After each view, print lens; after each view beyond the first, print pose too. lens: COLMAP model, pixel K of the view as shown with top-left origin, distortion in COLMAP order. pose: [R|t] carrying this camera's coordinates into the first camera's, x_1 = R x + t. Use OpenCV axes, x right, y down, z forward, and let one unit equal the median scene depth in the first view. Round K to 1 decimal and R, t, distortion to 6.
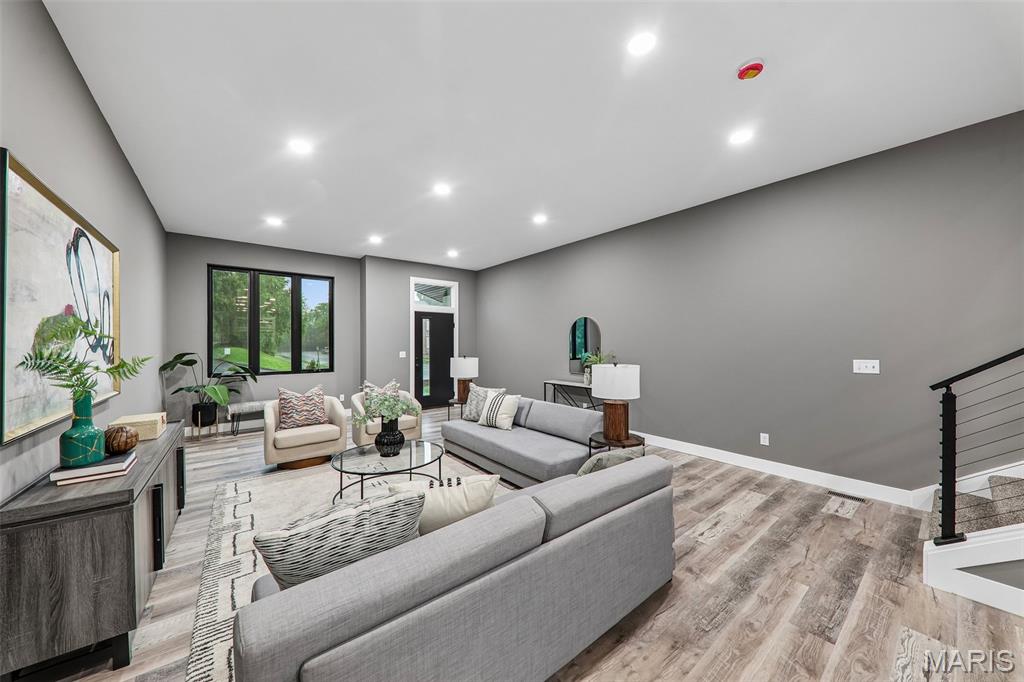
lens RADIAL K [[355.0, 0, 509.5], [0, 355.0, 343.9], [0, 0, 1]] dist [0.011870, -0.000002]
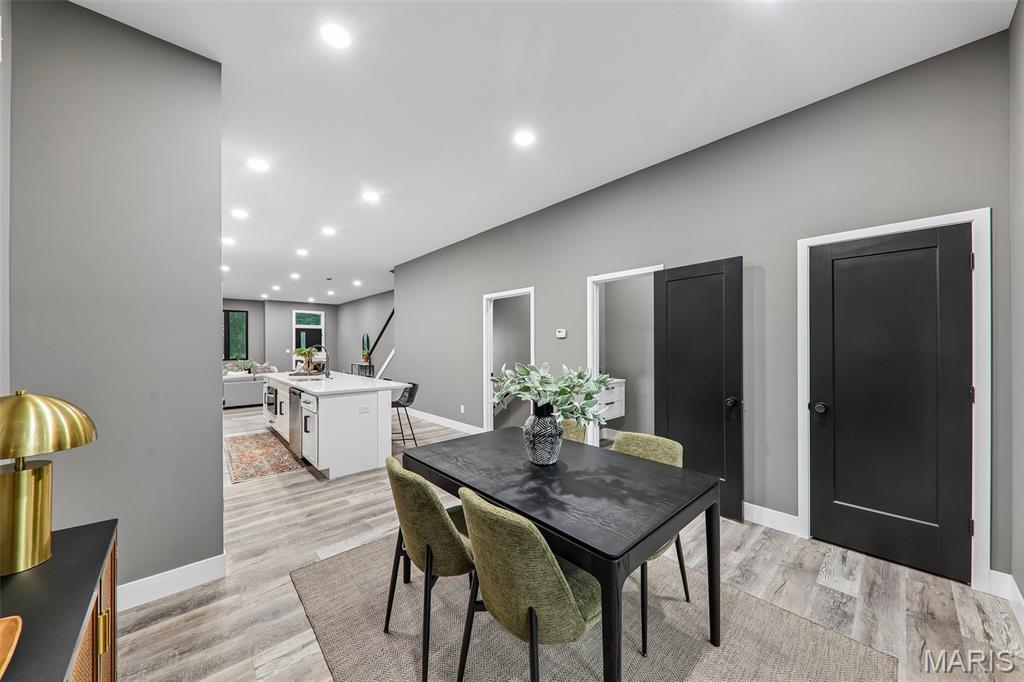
lens RADIAL K [[355.0, 0, 509.5], [0, 355.0, 343.9], [0, 0, 1]] dist [0.011870, -0.000002]
pose [[0.997711, 0.001123, 0.067617, 0.929147], [-0.000829, 0.999990, -0.004375, -0.001669], [-0.067621, 0.004309, 0.997702, -1.208003]]
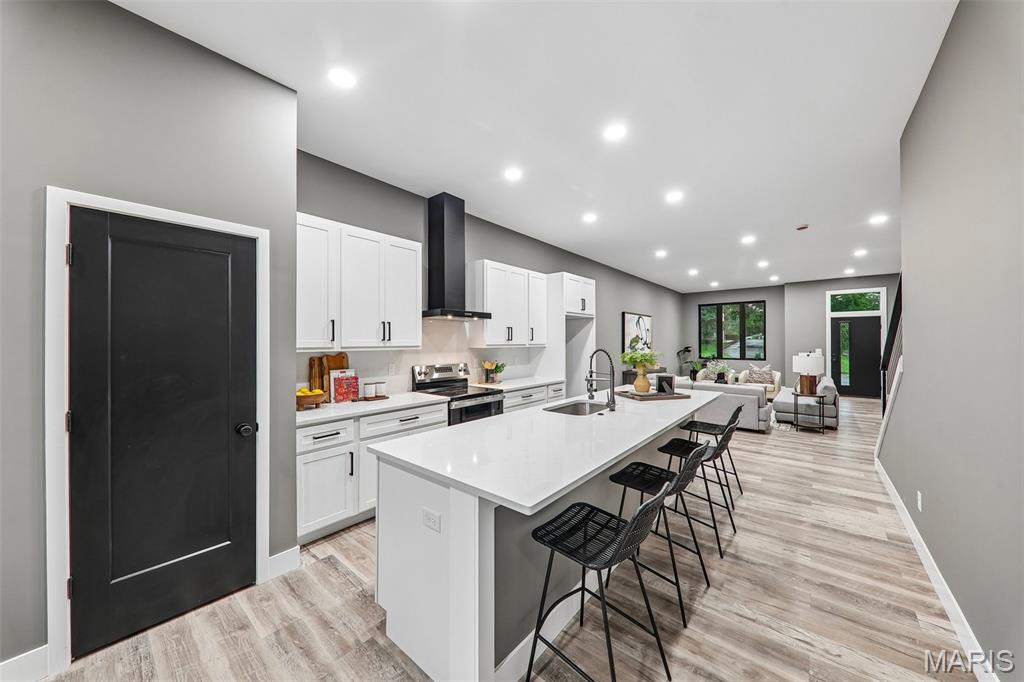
lens RADIAL K [[355.8, 0, 508.6], [0, 355.8, 340.9], [0, 0, 1]] dist [0.005459, -0.000003]
pose [[0.200089, 0.000911, -0.979777, 0.972570], [0.001368, 0.999998, 0.001209, -0.013906], [0.979777, -0.001582, 0.200087, -0.504288]]
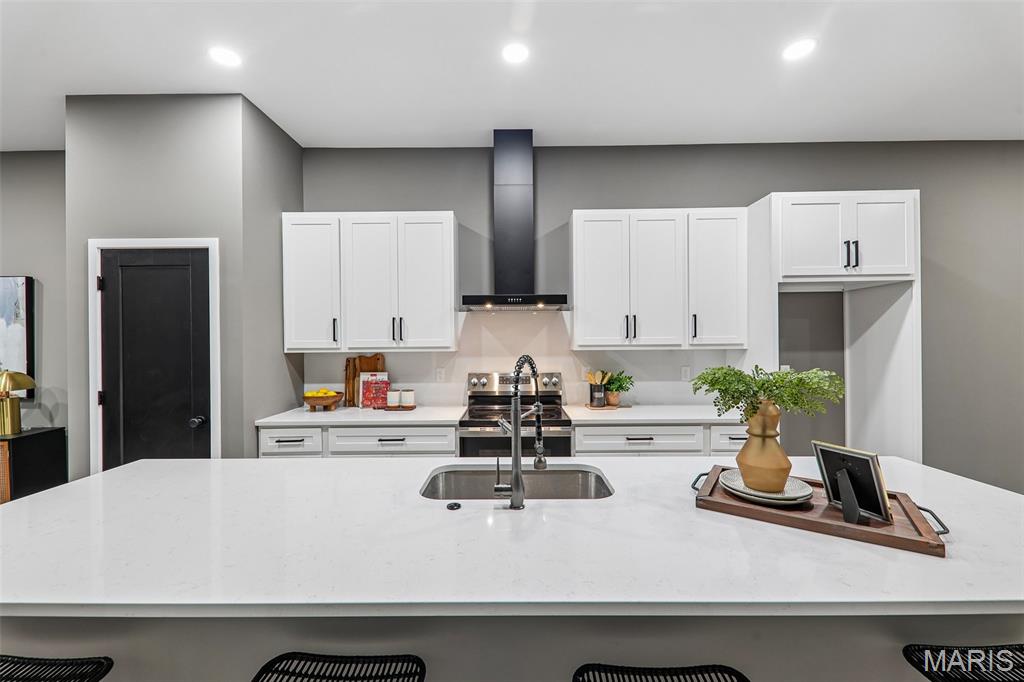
lens RADIAL K [[407.0, 0, 511.2], [0, 407.0, 343.3], [0, 0, 1]] dist [0.001037, 0.000135]
pose [[-0.625776, 0.008869, -0.779952, 0.703234], [0.009576, 0.999947, 0.003688, -0.010231], [0.779944, -0.005161, -0.625828, -0.131719]]
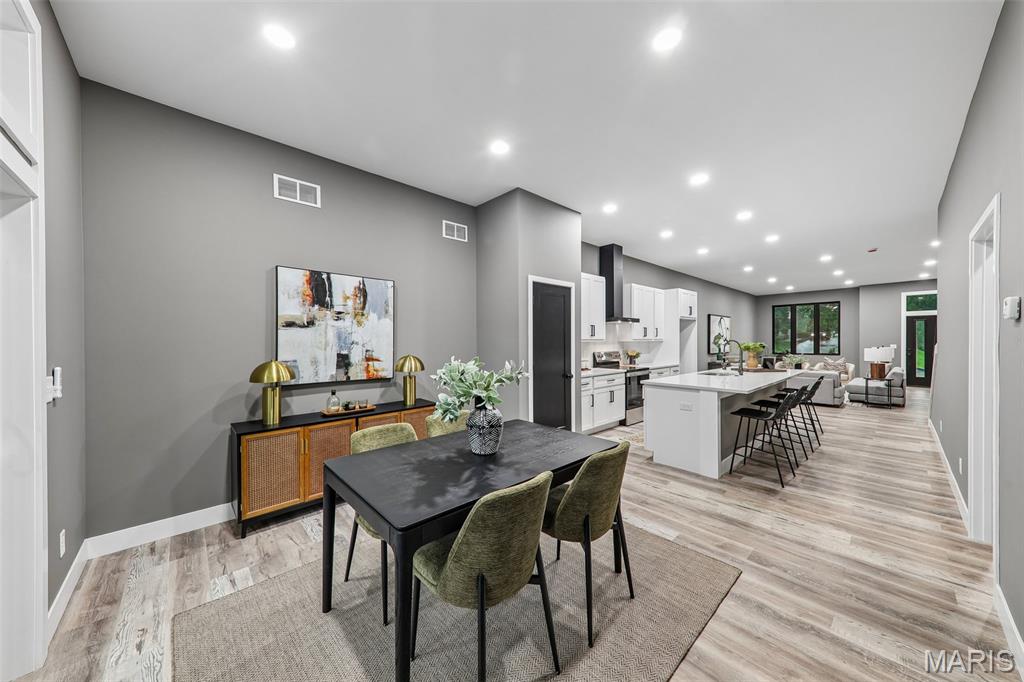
lens RADIAL K [[350.0, 0, 503.6], [0, 350.0, 342.4], [0, 0, 1]] dist [0.004656, -0.000159]
pose [[0.062104, 0.006288, -0.998050, 1.323800], [0.003987, 0.999971, 0.006549, -0.003681], [0.998062, -0.004386, 0.062077, -0.884919]]
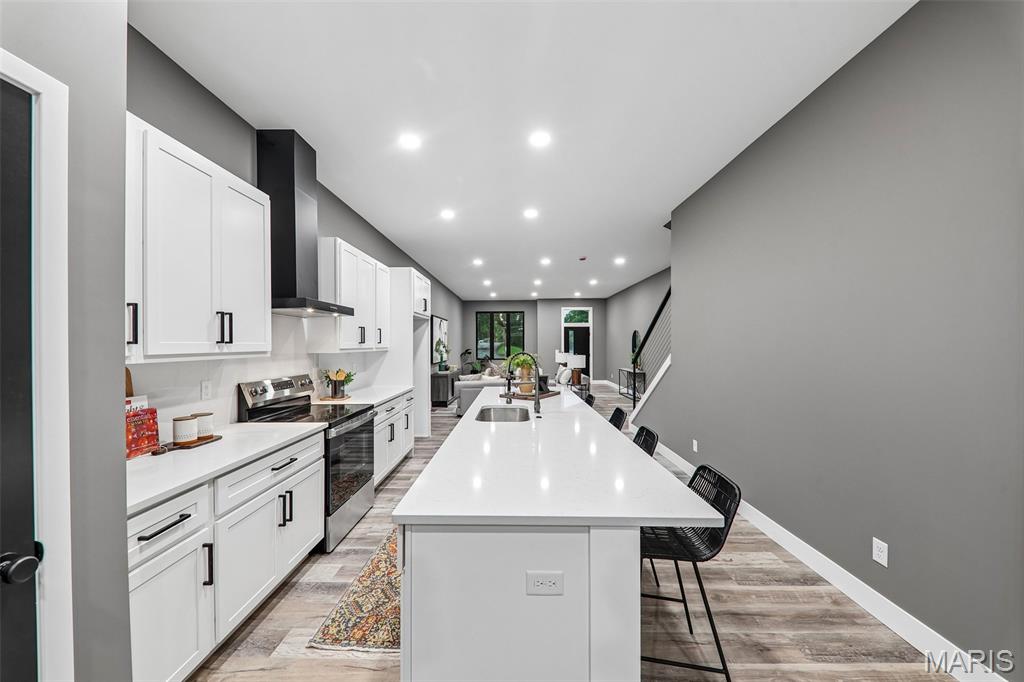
lens RADIAL K [[356.7, 0, 509.7], [0, 356.7, 344.5], [0, 0, 1]] dist [0.015426, -0.008355]
pose [[0.774820, 0.002555, -0.632177, 0.809241], [-0.000435, 0.999994, 0.003508, -0.014026], [0.632182, -0.002444, 0.774816, -0.676038]]
